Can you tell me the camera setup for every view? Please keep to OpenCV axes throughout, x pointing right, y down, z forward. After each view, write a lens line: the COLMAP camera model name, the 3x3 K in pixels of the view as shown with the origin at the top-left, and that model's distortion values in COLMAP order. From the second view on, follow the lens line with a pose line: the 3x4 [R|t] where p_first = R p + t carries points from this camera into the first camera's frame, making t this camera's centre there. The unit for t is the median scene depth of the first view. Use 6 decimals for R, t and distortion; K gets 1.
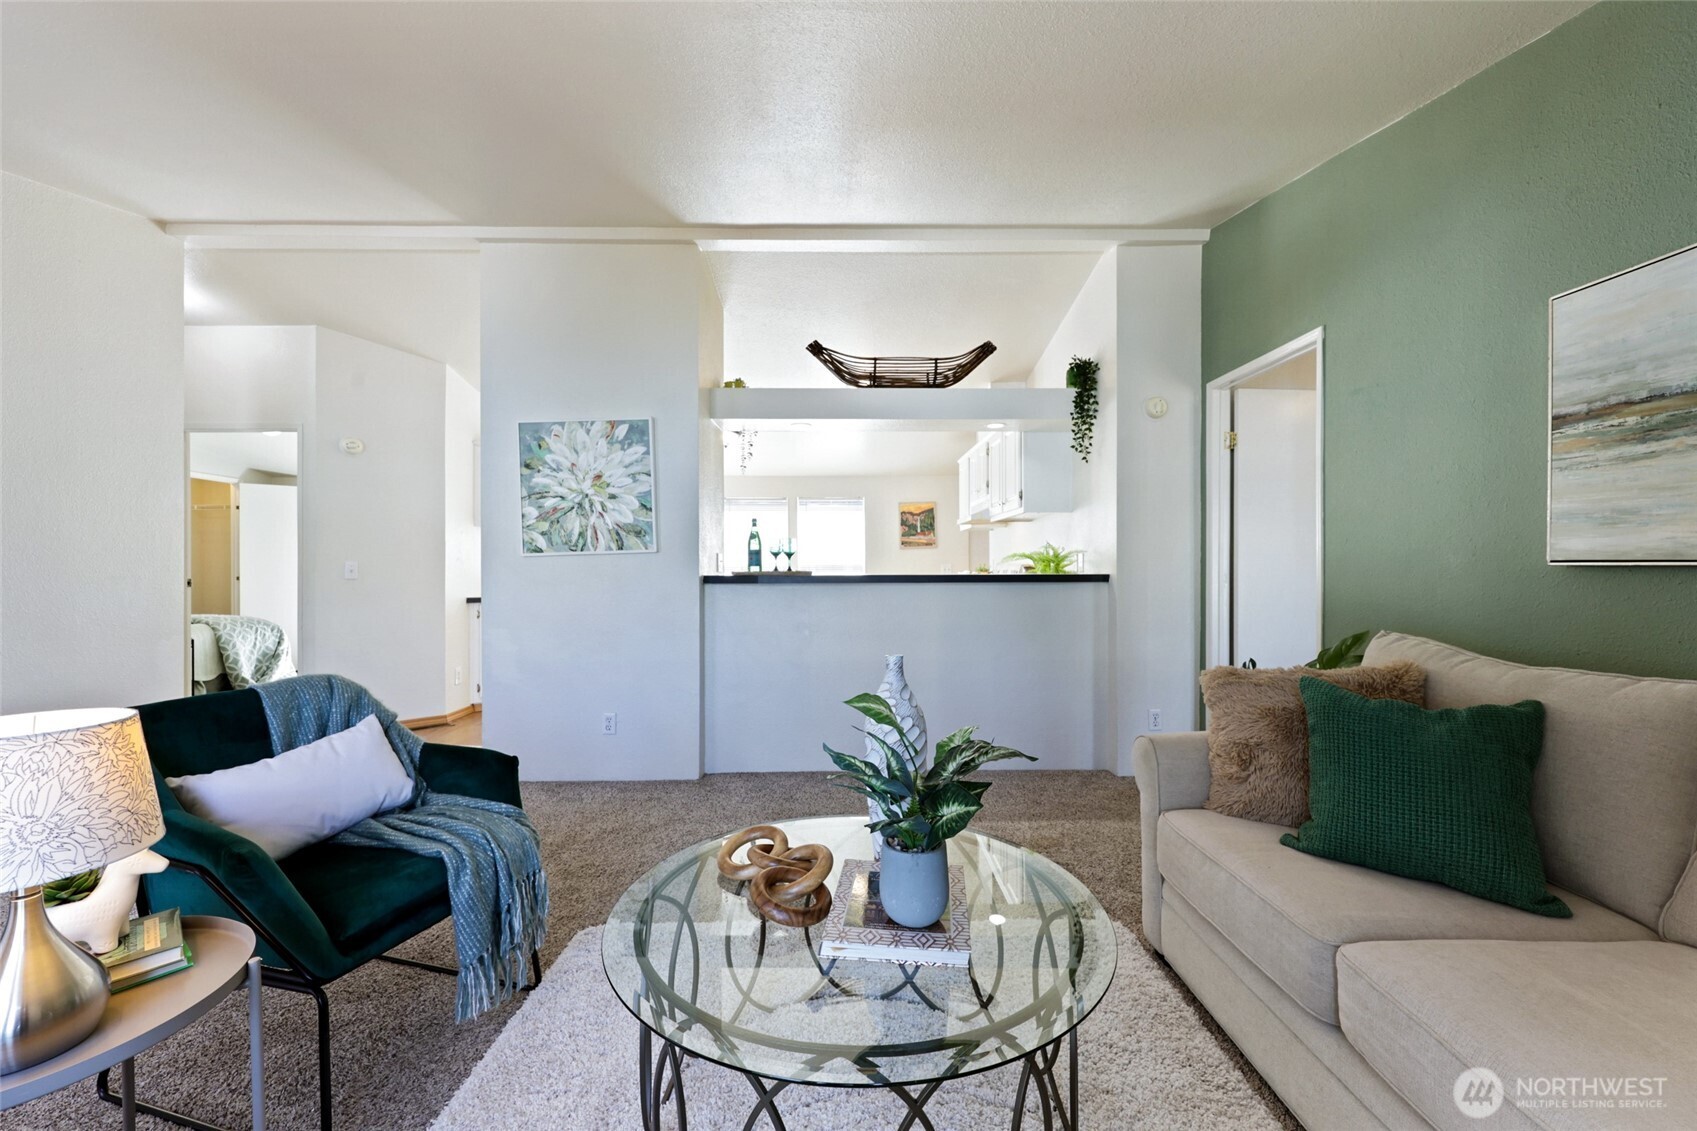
lens RADIAL K [[689.5, 0, 841.5], [0, 689.5, 565.3], [0, 0, 1]] dist [0.000272, 0.000677]
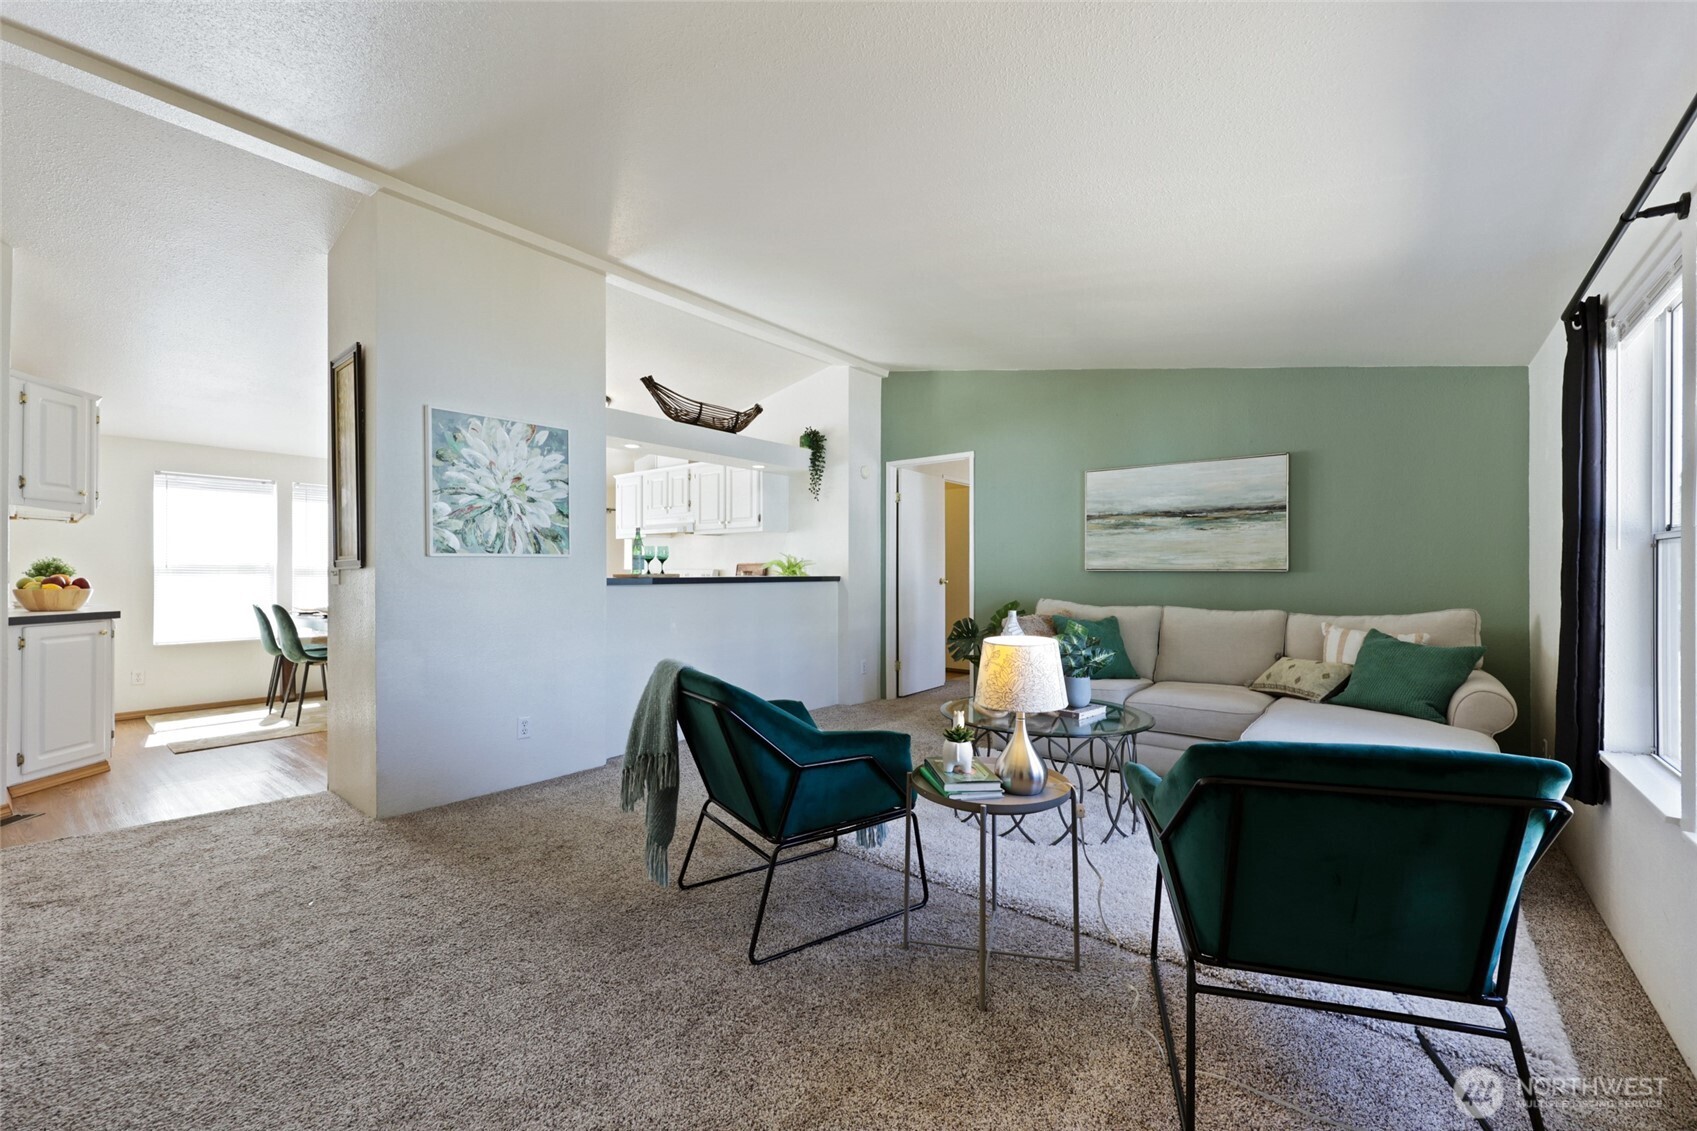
lens RADIAL K [[689.5, 0, 852.8], [0, 689.5, 565.1], [0, 0, 1]] dist [0.000272, 0.000677]
pose [[0.632794, 0.009963, 0.774256, -0.828142], [-0.003638, 0.999944, -0.009894, 0.004116], [-0.774312, 0.003445, 0.632795, 0.002510]]
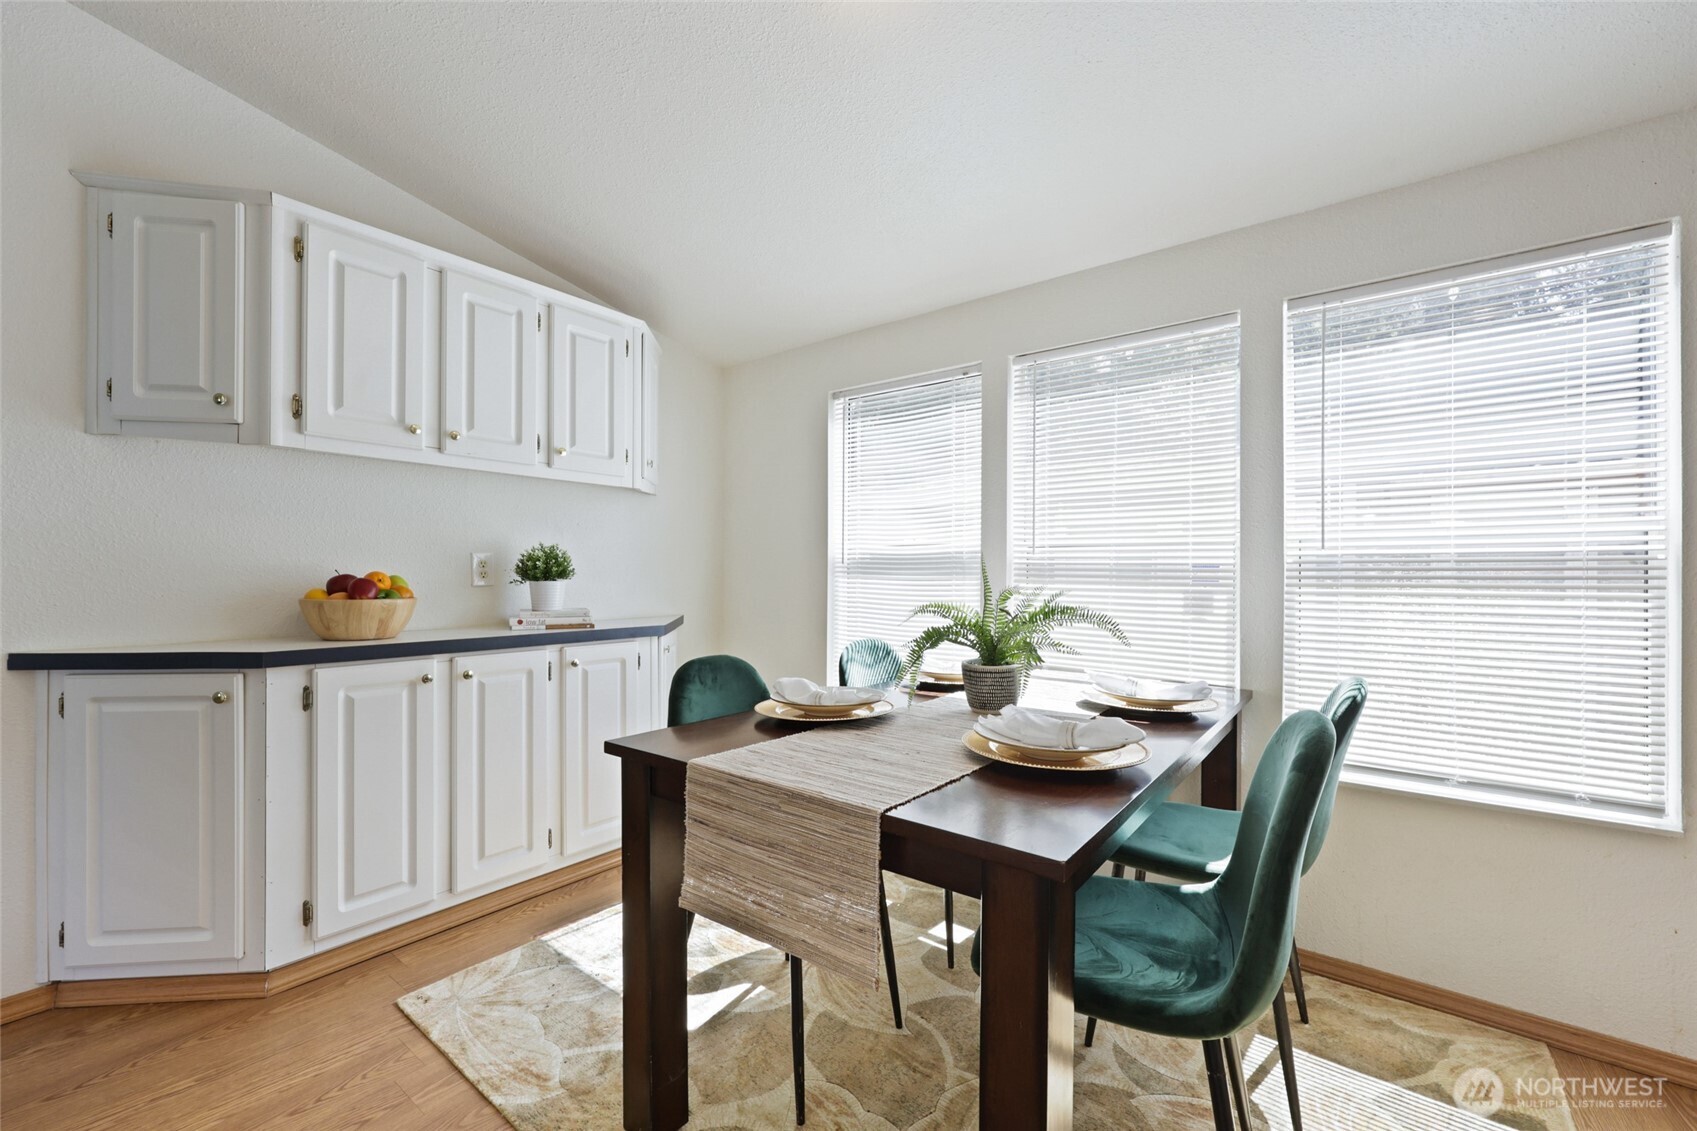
lens RADIAL K [[689.5, 0, 850.0], [0, 689.5, 570.0], [0, 0, 1]] dist [0.000272, 0.000677]
pose [[0.777133, 0.007093, -0.629296, -0.067348], [-0.010887, 0.999938, -0.002174, 0.008881], [0.629242, 0.008541, 0.777162, 1.505856]]
